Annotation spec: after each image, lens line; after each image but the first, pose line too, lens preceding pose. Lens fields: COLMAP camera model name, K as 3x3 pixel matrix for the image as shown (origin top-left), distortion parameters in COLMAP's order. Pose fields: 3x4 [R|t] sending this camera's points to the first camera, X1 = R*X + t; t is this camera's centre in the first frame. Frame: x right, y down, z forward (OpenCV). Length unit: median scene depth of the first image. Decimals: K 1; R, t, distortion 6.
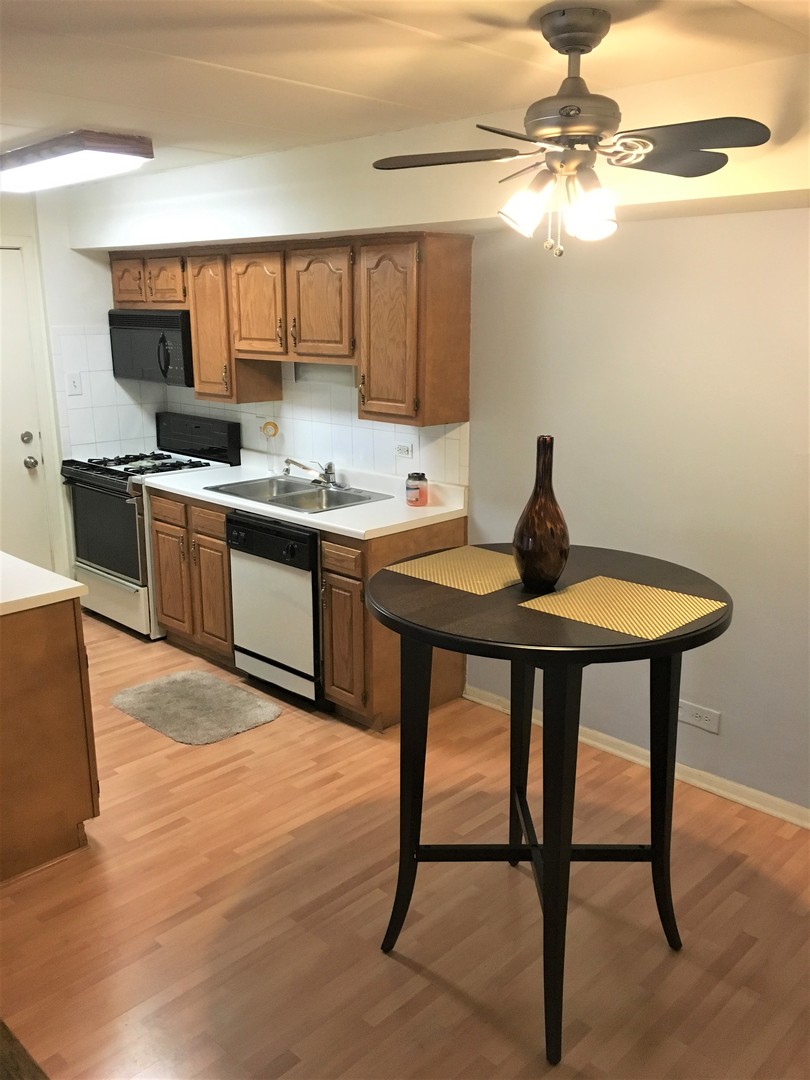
lens RADIAL K [[915.3, 0, 402.5], [0, 915.3, 544.2], [0, 0, 1]] dist [0.057970, -0.059048]
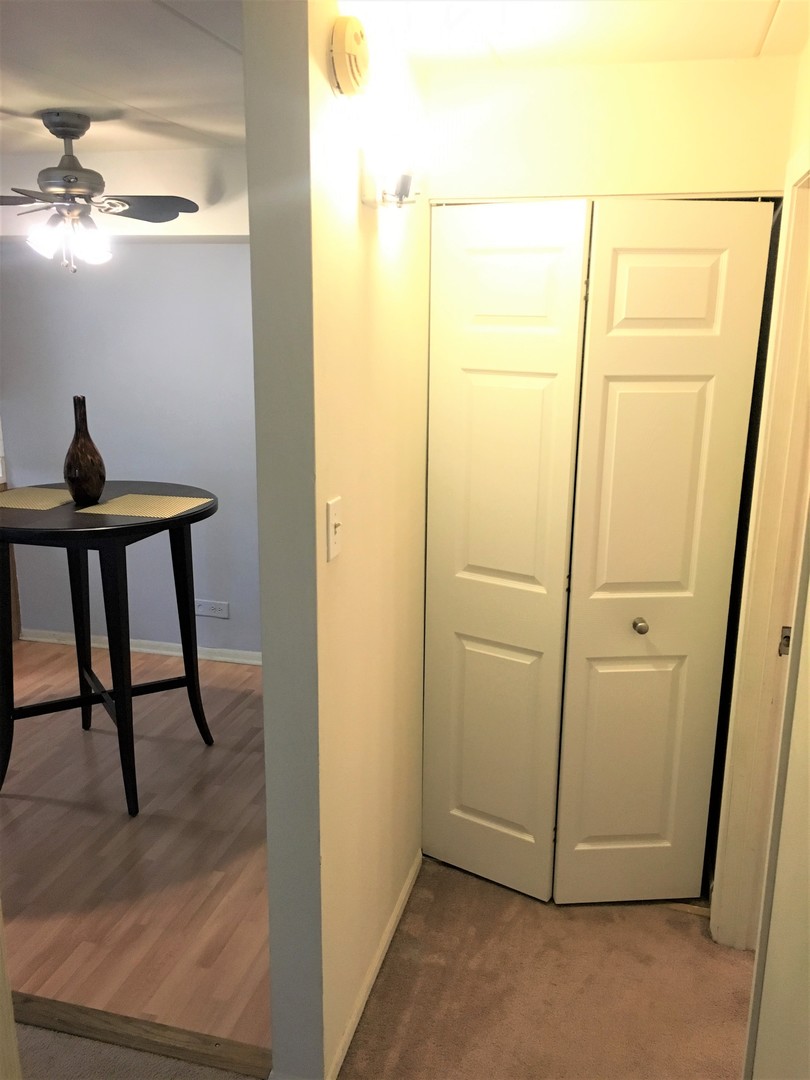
lens RADIAL K [[915.3, 0, 416.3], [0, 915.3, 548.3], [0, 0, 1]] dist [0.057970, -0.059048]
pose [[0.860382, -0.110764, 0.497468, -0.132597], [0.109931, 0.993453, 0.031071, 0.129758], [-0.497653, 0.027954, 0.866926, -0.503354]]
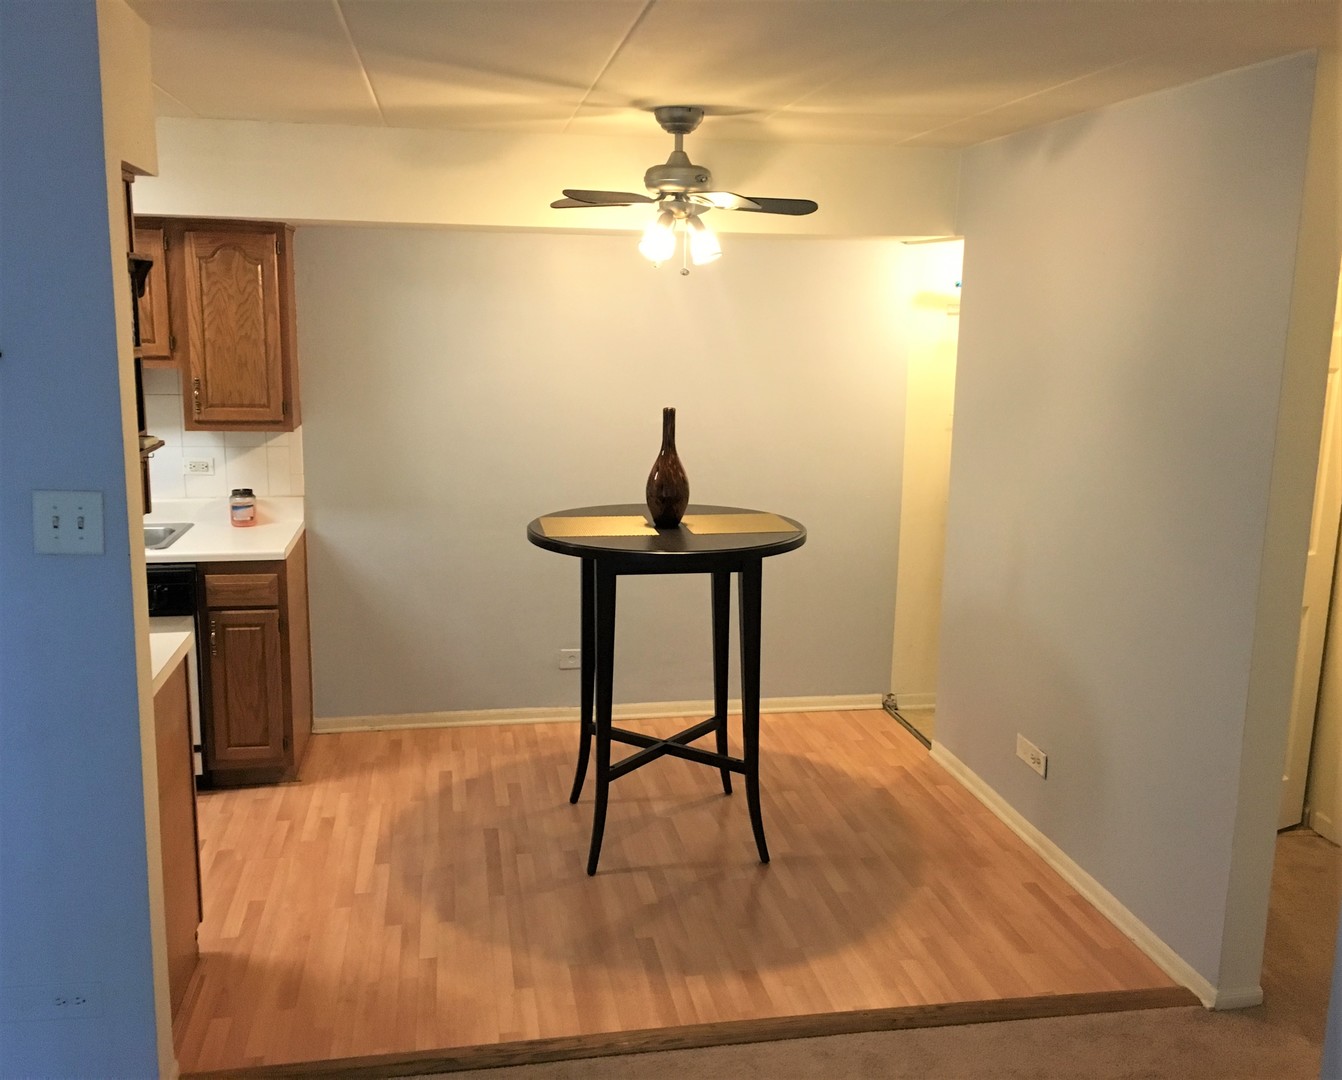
lens RADIAL K [[1227.2, 0, 672.4], [0, 1227.2, 541.6], [0, 0, 1]] dist [0.015787, 0.000000]
pose [[0.573527, -0.139518, 0.807218, -1.241846], [0.184671, 0.982045, 0.038526, 0.003224], [-0.798100, 0.126974, 0.588994, -0.012926]]
